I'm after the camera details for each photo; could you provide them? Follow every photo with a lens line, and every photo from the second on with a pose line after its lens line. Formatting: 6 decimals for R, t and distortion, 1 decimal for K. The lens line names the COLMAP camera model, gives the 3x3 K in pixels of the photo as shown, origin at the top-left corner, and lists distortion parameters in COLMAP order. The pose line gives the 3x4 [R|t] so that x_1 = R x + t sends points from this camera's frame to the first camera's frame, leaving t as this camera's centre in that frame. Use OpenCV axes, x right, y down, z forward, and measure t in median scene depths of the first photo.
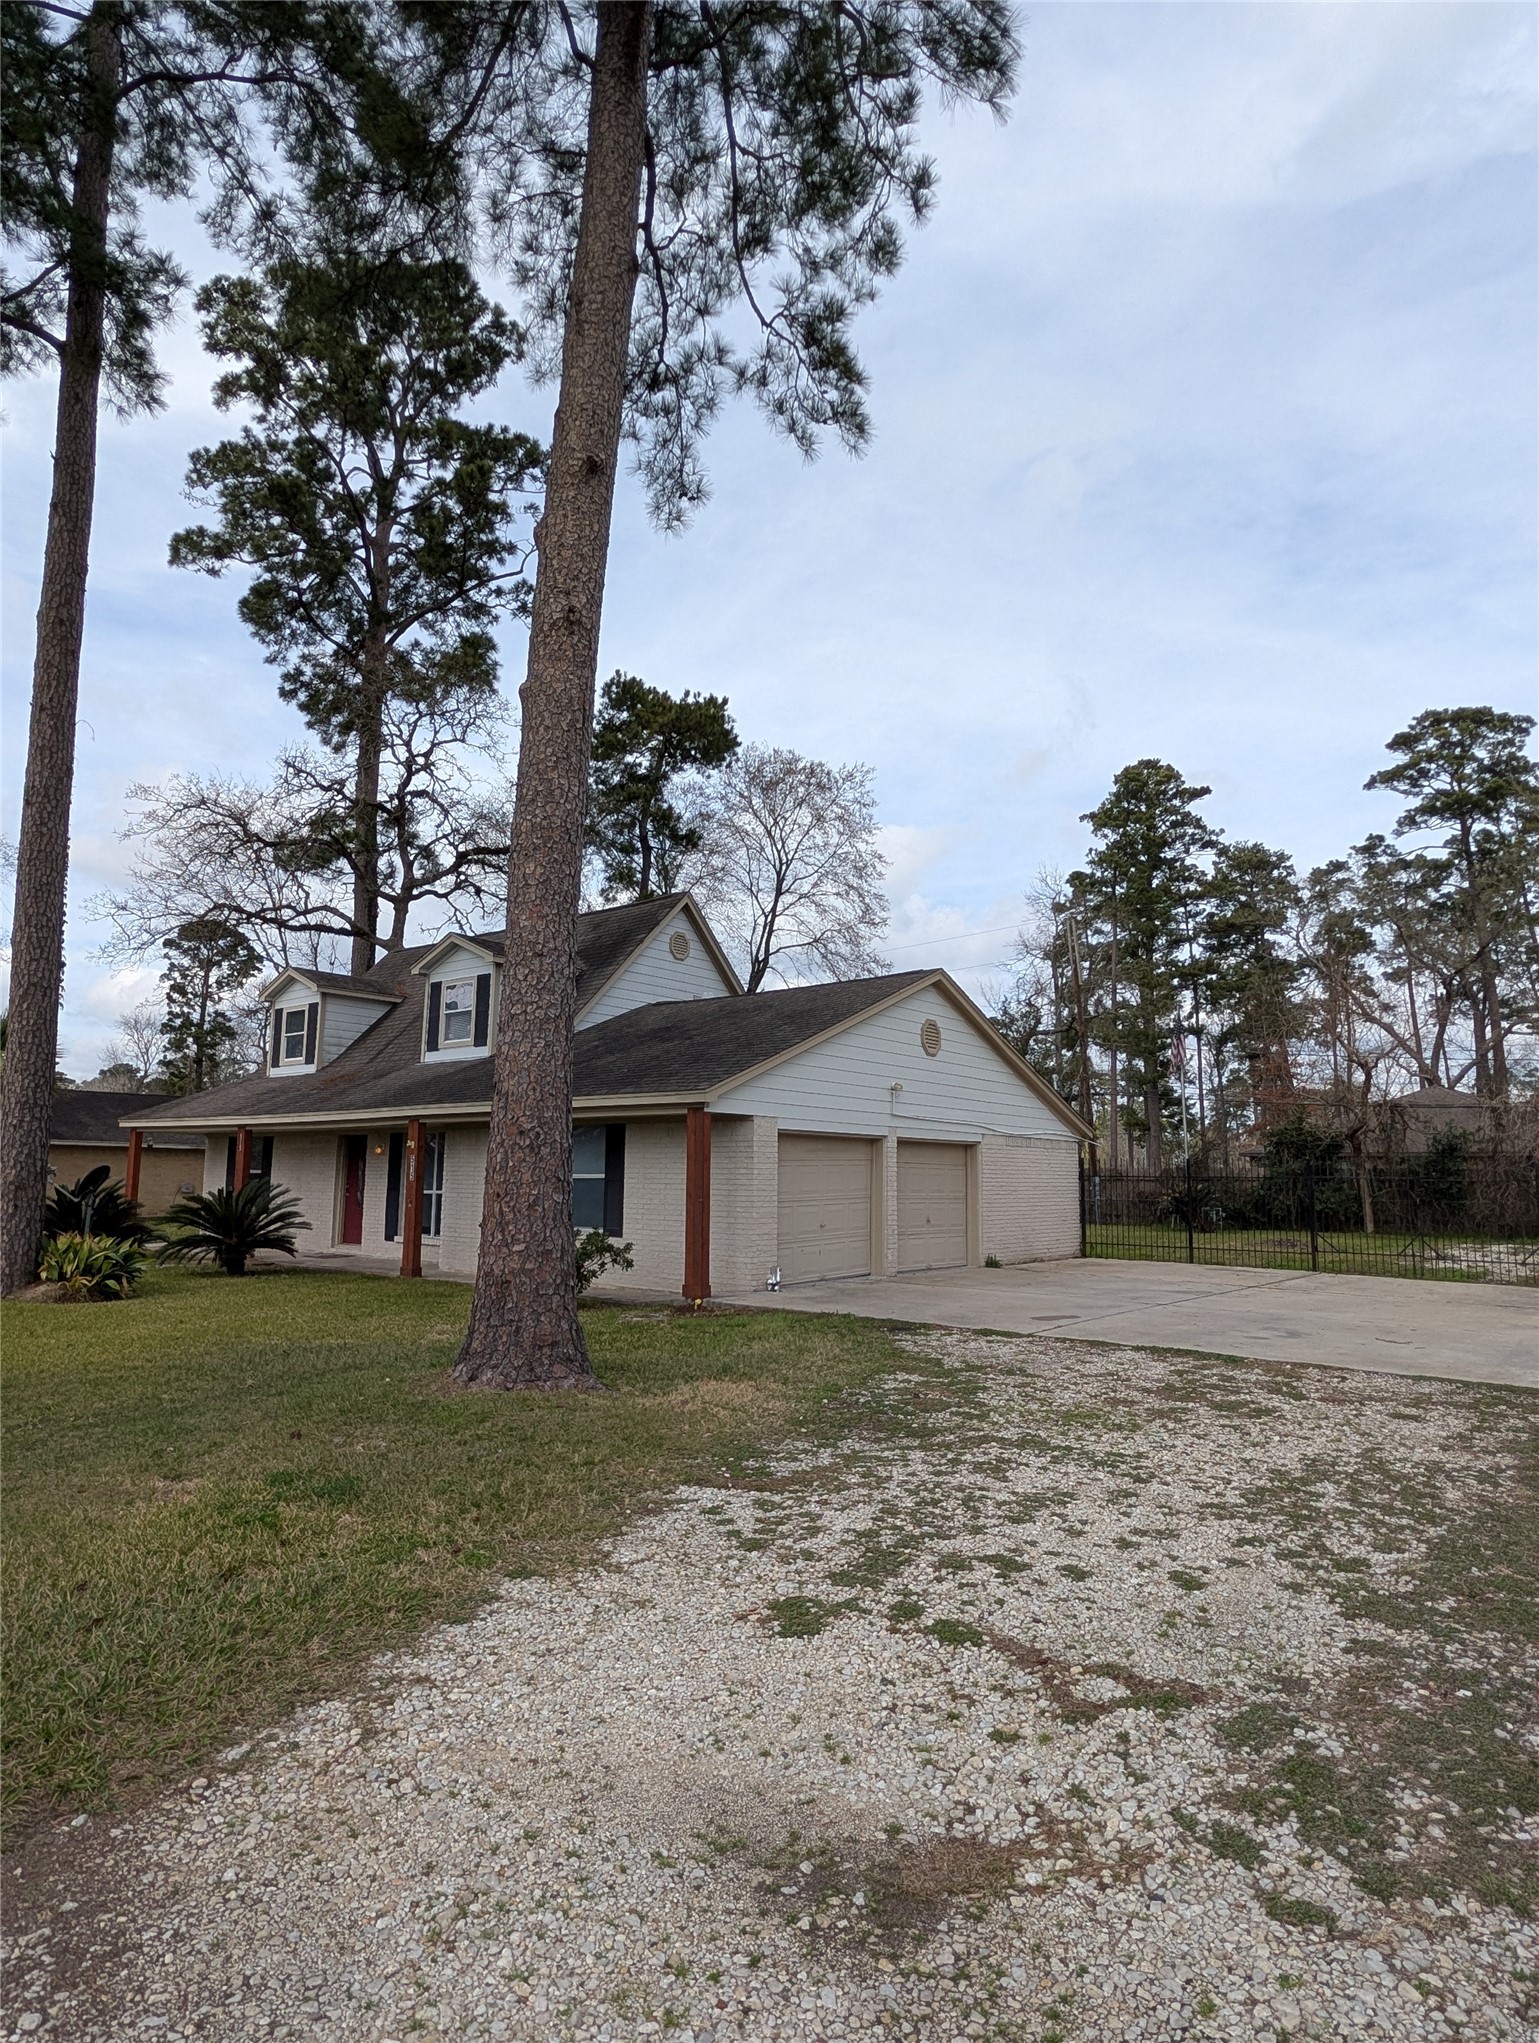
lens RADIAL K [[1134.8, 0, 758.6], [0, 1134.8, 1026.4], [0, 0, 1]] dist [0.001412, -0.000216]
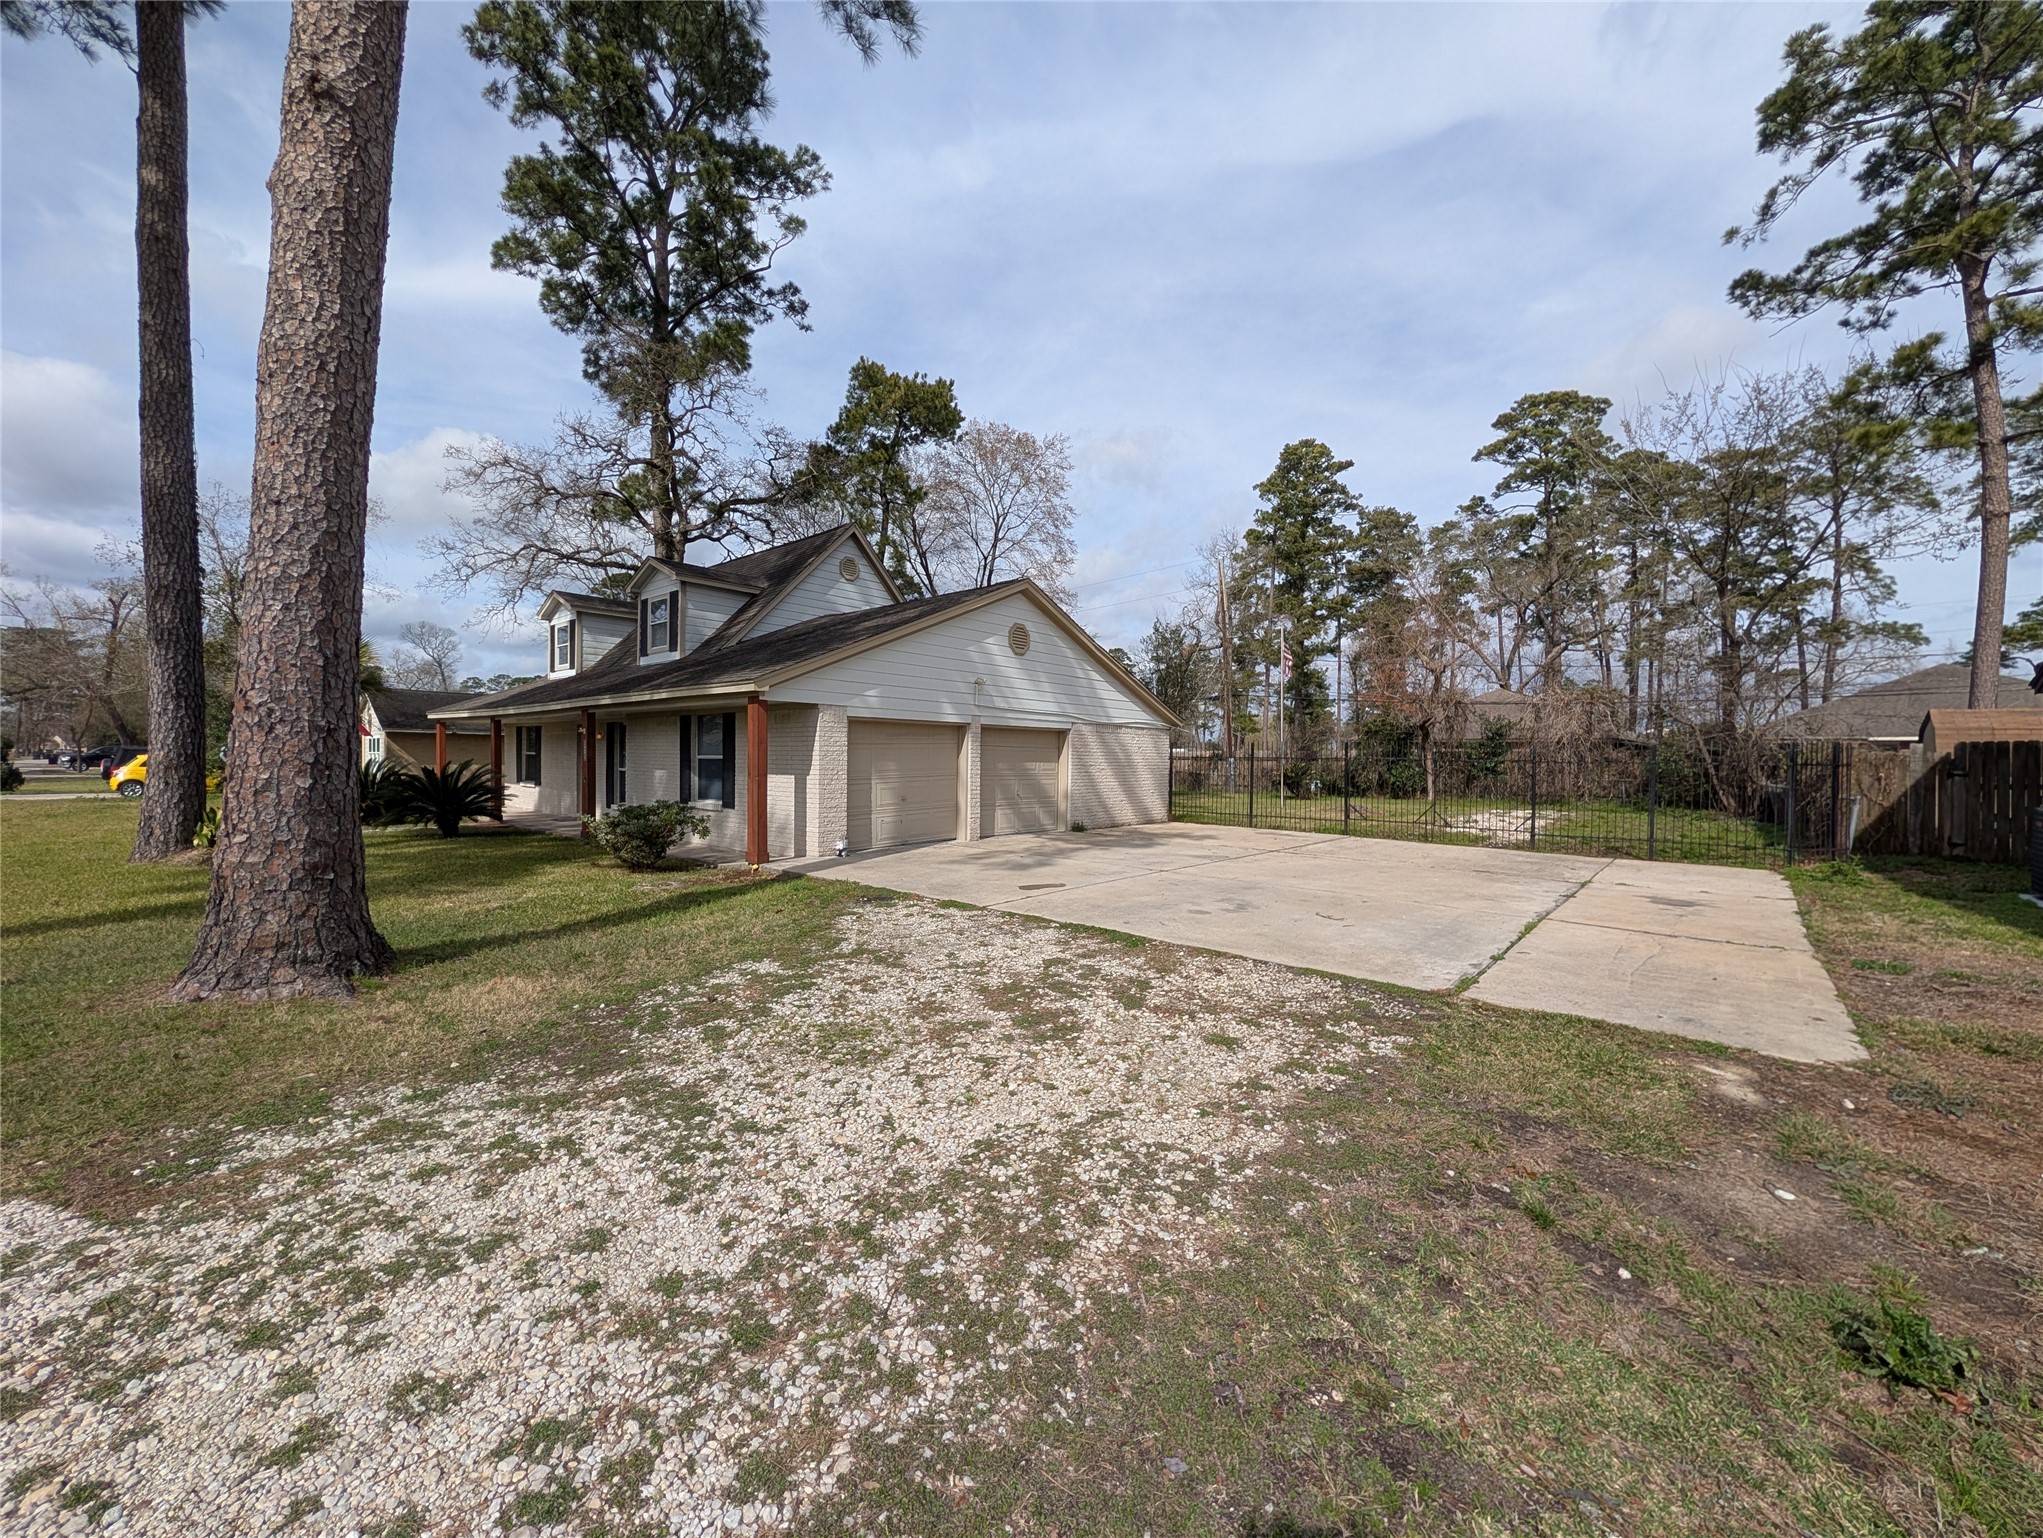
lens RADIAL K [[787.2, 0, 1019.4], [0, 787.2, 768.8], [0, 0, 1]] dist [0.004215, -0.002273]
pose [[0.999600, 0.000568, -0.028270, 0.093999], [0.003586, 0.989176, 0.146690, 0.012340], [0.028047, -0.146733, 0.988778, 0.096305]]
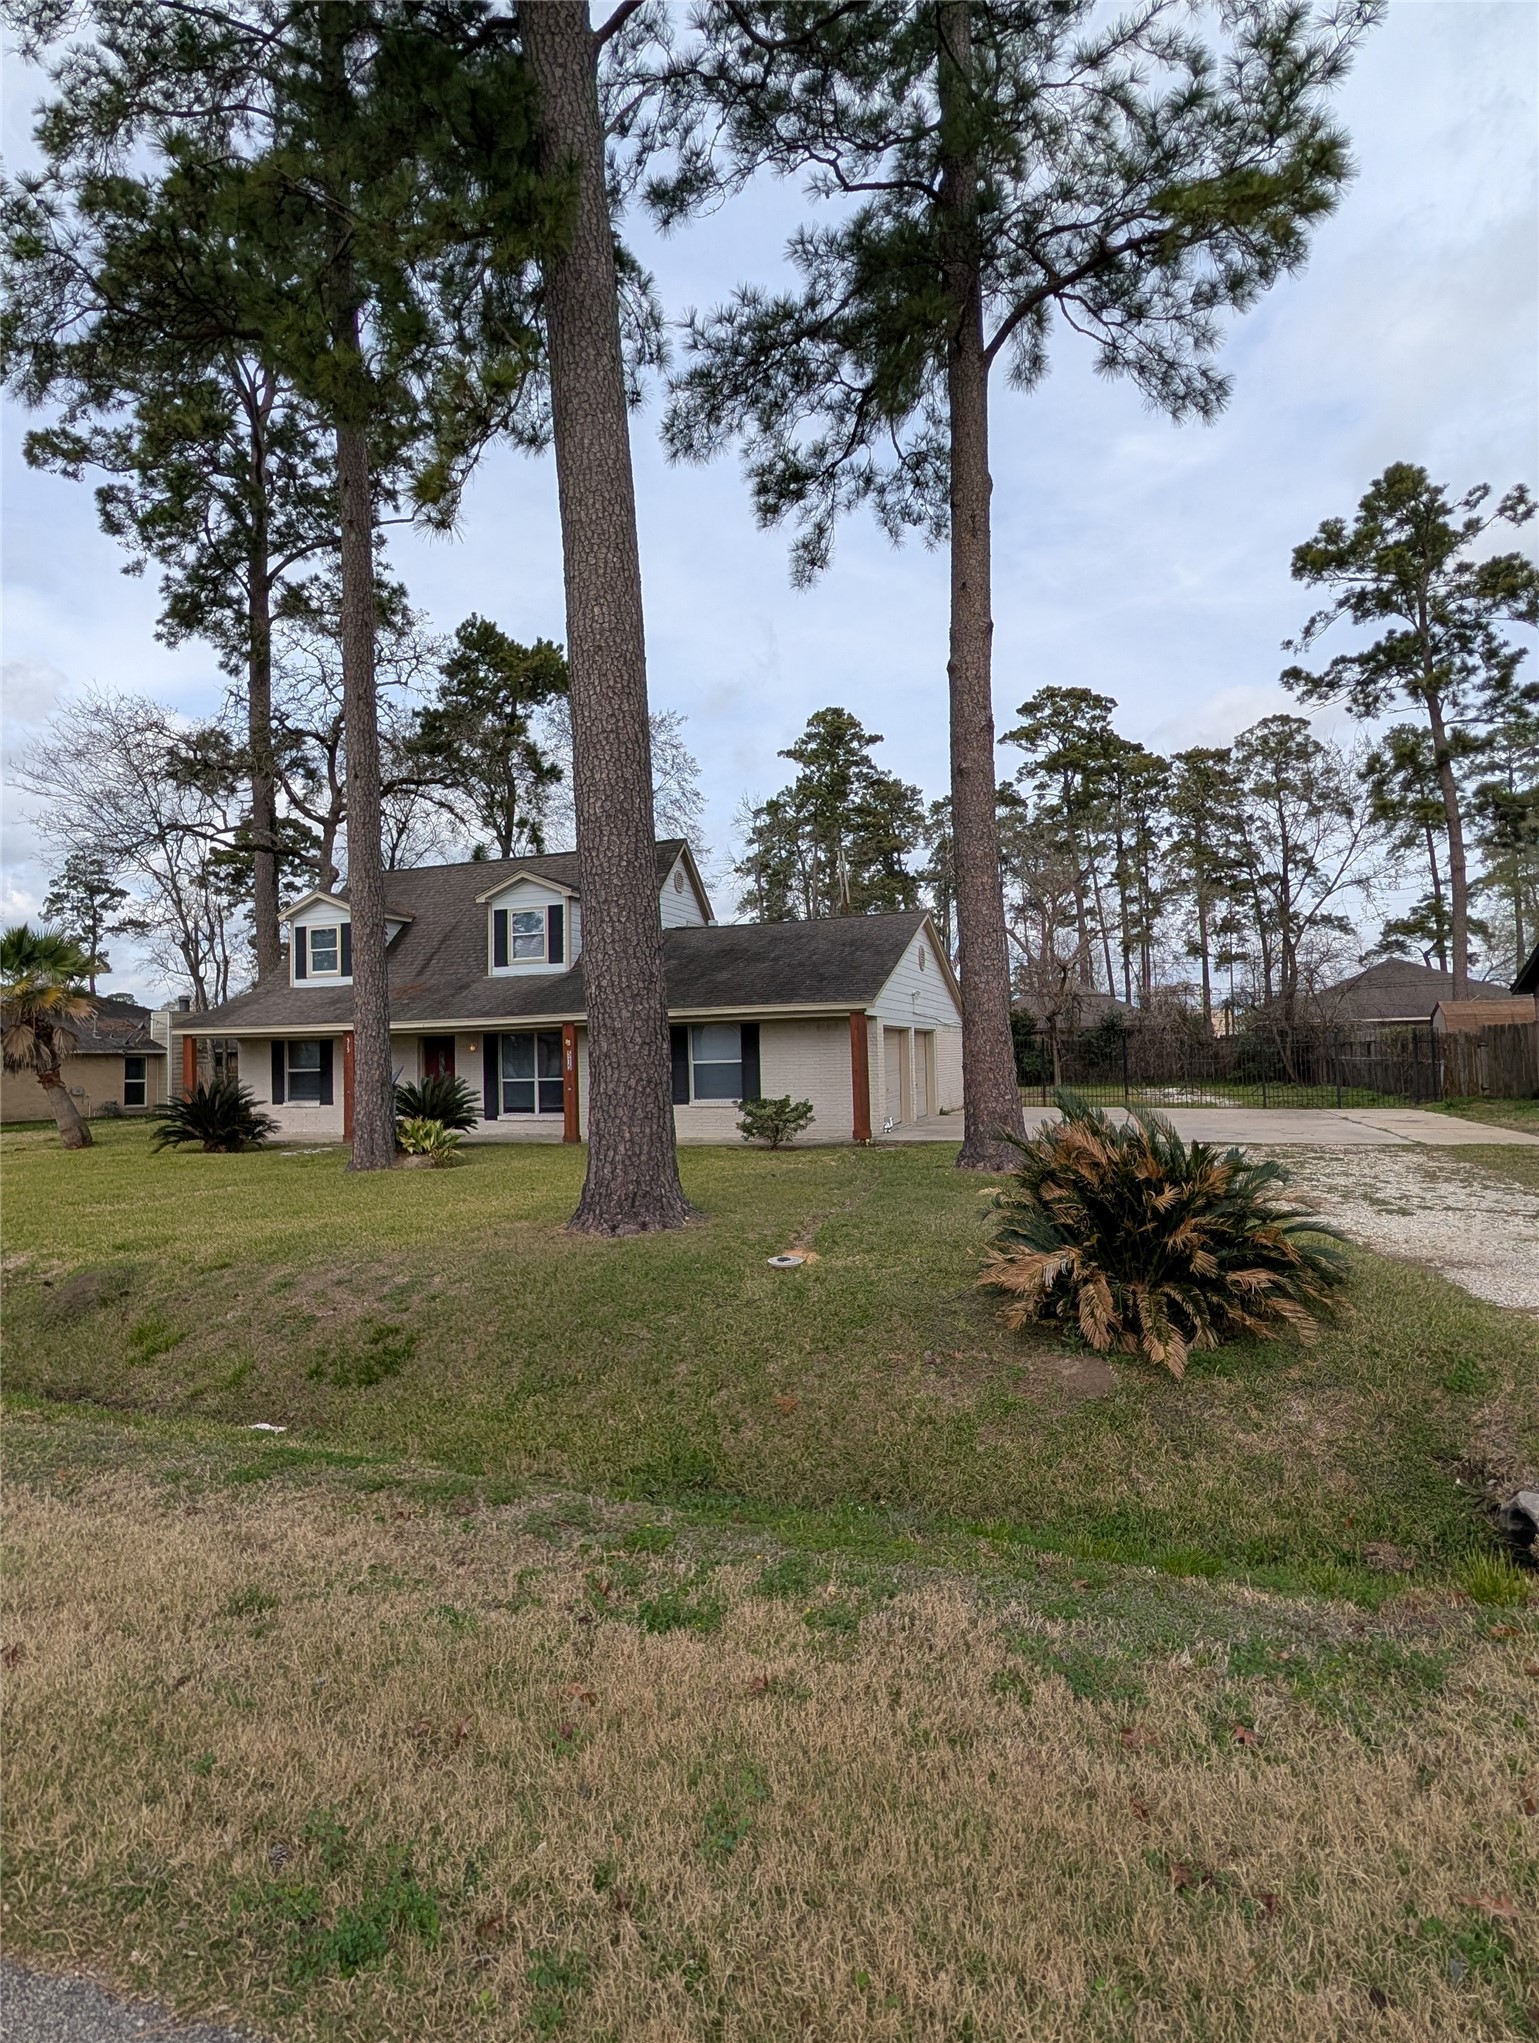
lens RADIAL K [[1040.4, 0, 733.3], [0, 1040.4, 1014.5], [0, 0, 1]] dist [-0.000630, -0.000015]
pose [[0.950617, -0.020698, 0.309675, -0.259723], [-0.006977, 0.996097, 0.087994, -0.017662], [-0.310287, -0.085809, 0.946762, -0.094185]]
